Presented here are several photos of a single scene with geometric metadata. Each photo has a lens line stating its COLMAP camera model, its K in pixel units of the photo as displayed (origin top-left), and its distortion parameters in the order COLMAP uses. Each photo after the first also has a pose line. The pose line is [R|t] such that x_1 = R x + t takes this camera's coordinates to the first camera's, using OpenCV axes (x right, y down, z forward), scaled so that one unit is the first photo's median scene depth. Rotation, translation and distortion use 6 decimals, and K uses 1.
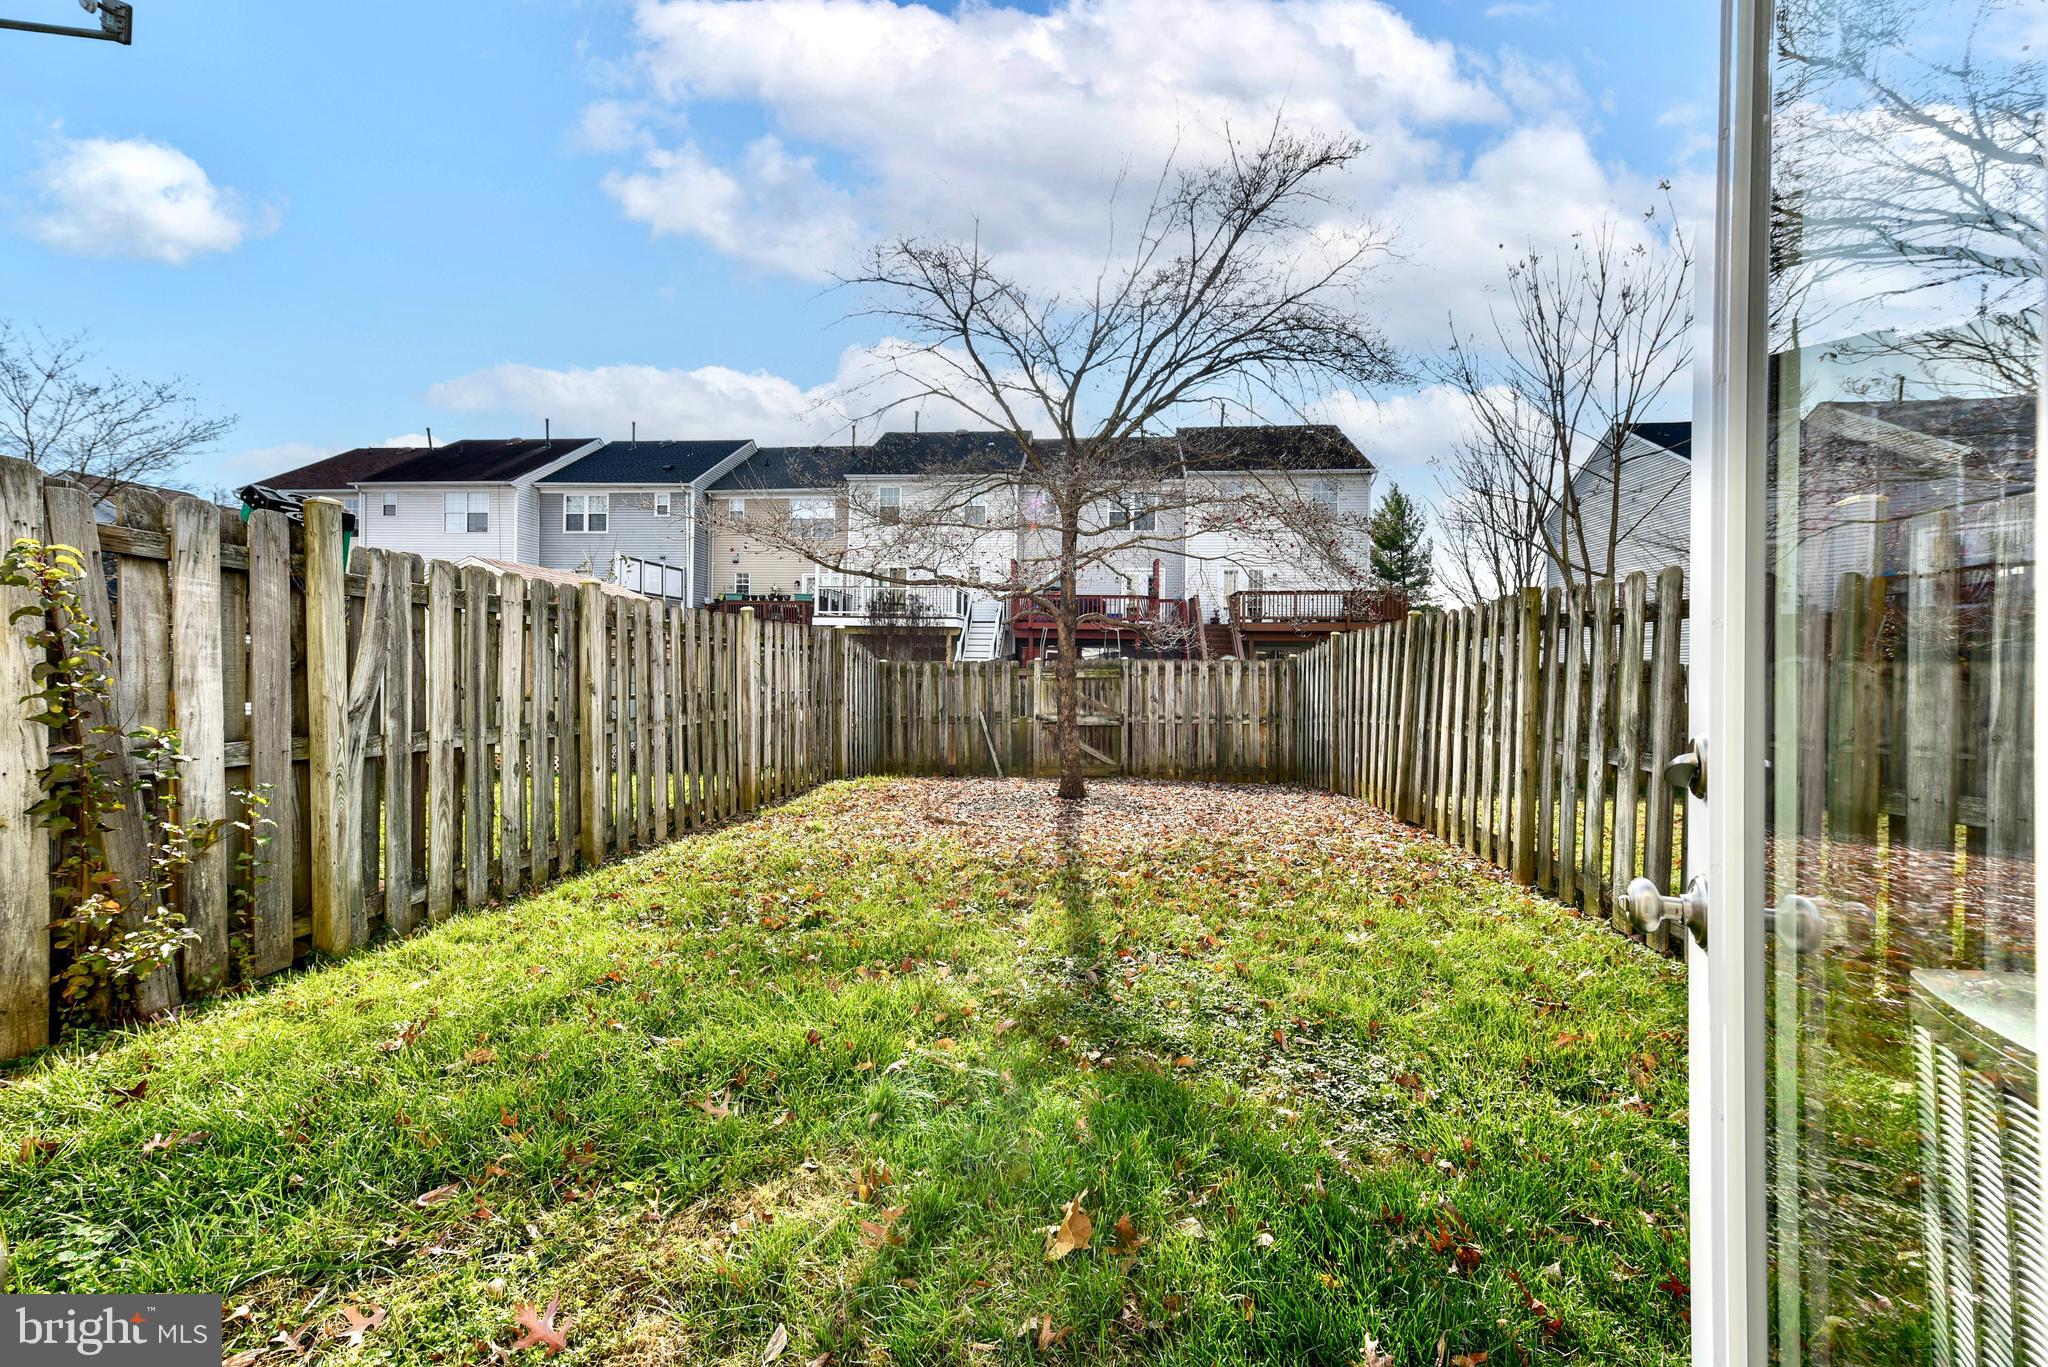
lens RADIAL K [[854.5, 0, 1036.2], [0, 854.5, 650.8], [0, 0, 1]] dist [-0.000215, 0.000423]
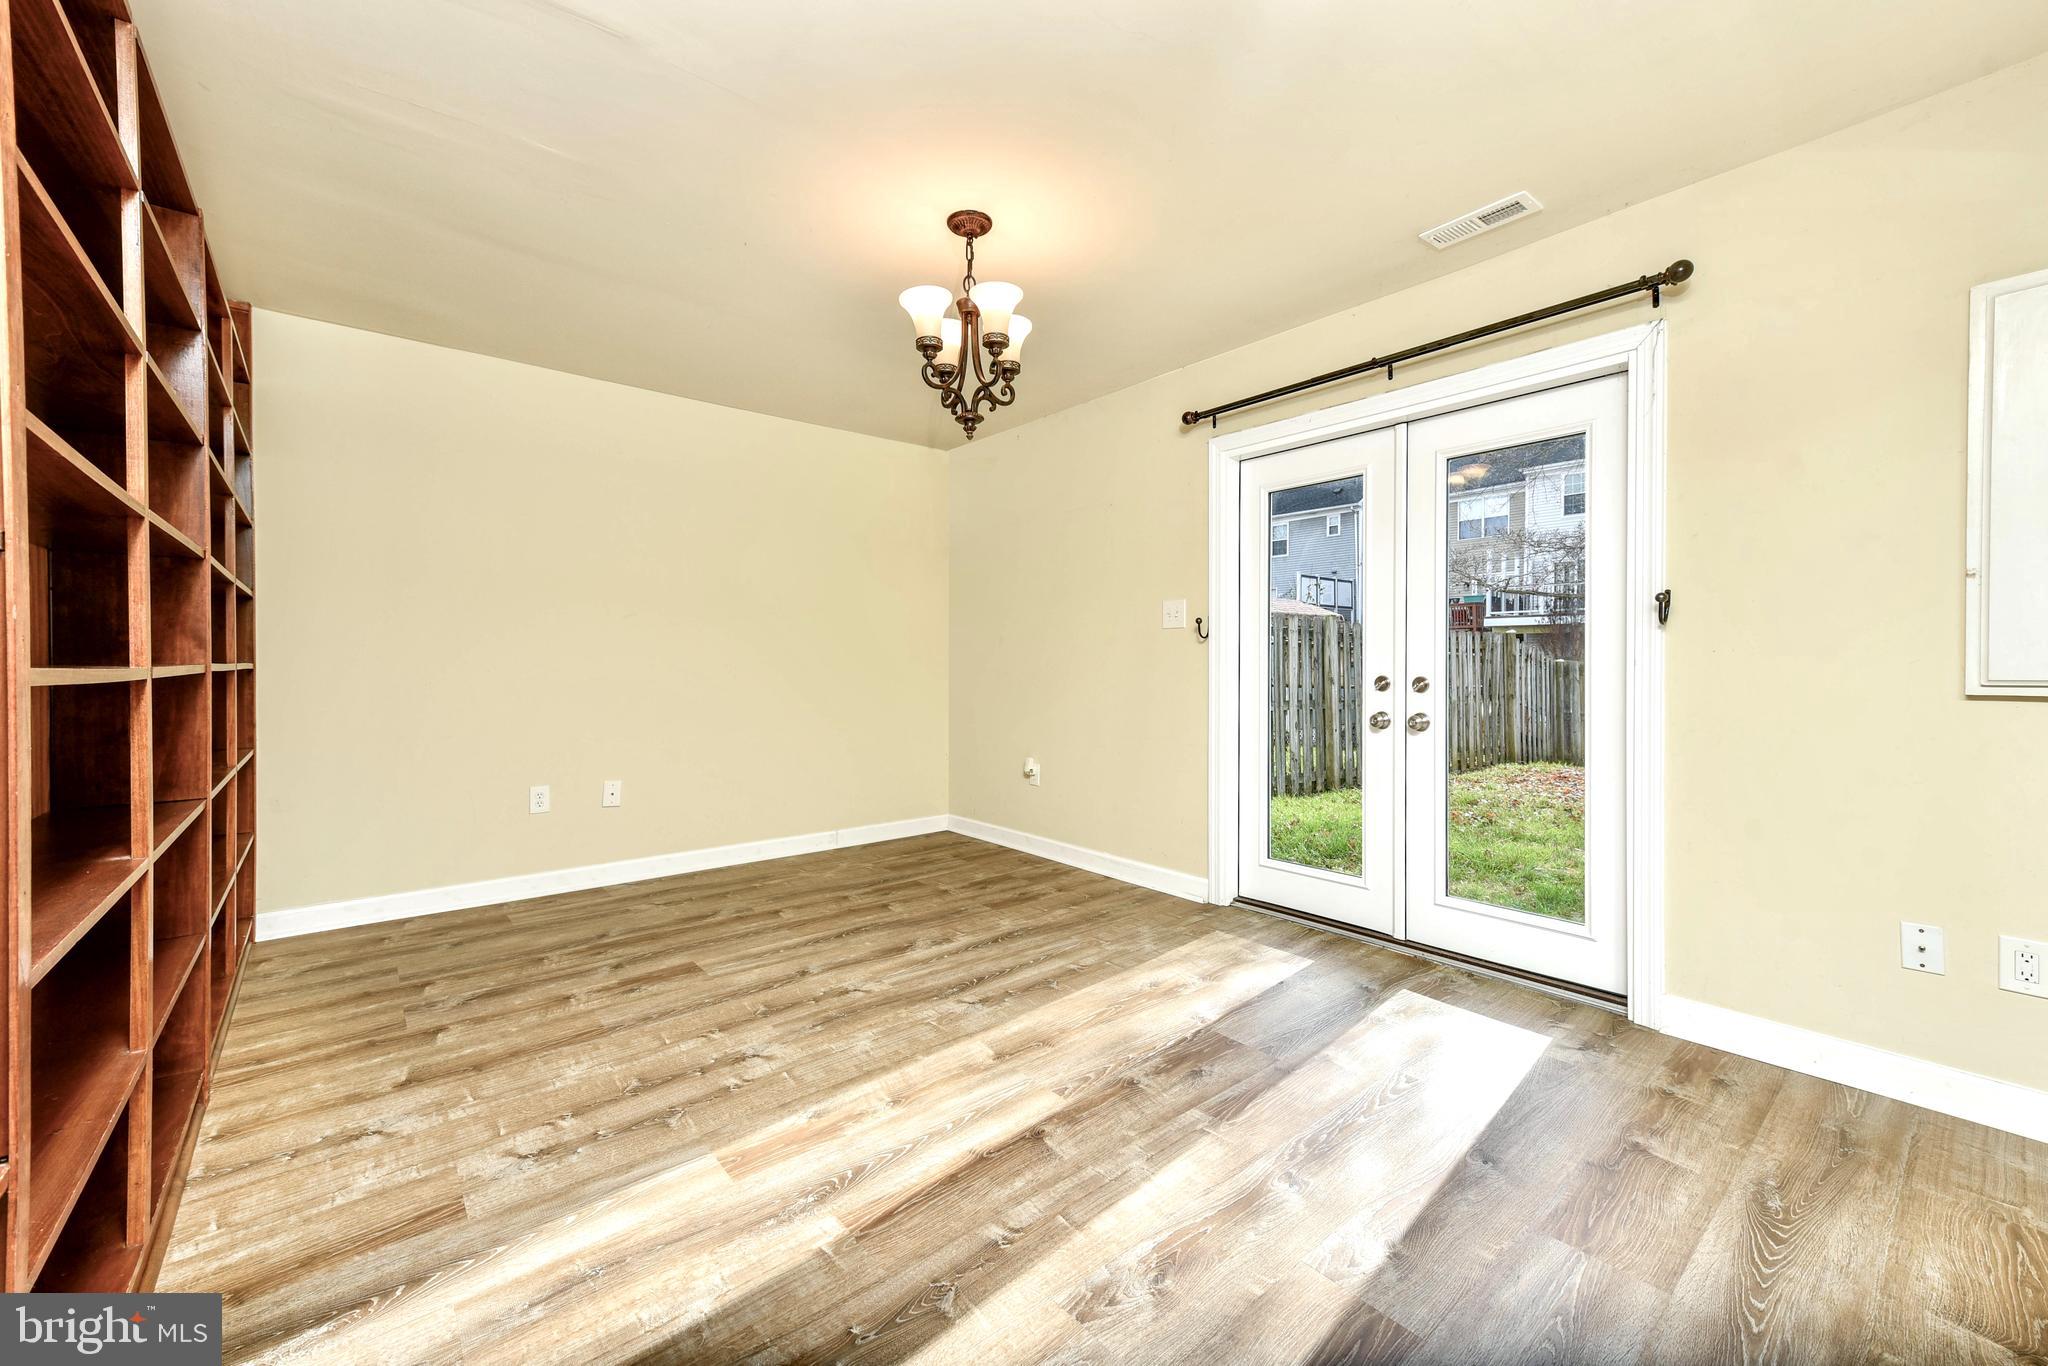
lens RADIAL K [[811.6, 0, 1032.8], [0, 811.6, 665.8], [0, 0, 1]] dist [0.026059, 0.000091]
pose [[0.724105, -0.009424, -0.689625, 0.133730], [0.019447, 0.999788, 0.006756, -0.005014], [0.689415, -0.018303, 0.724135, -0.504951]]
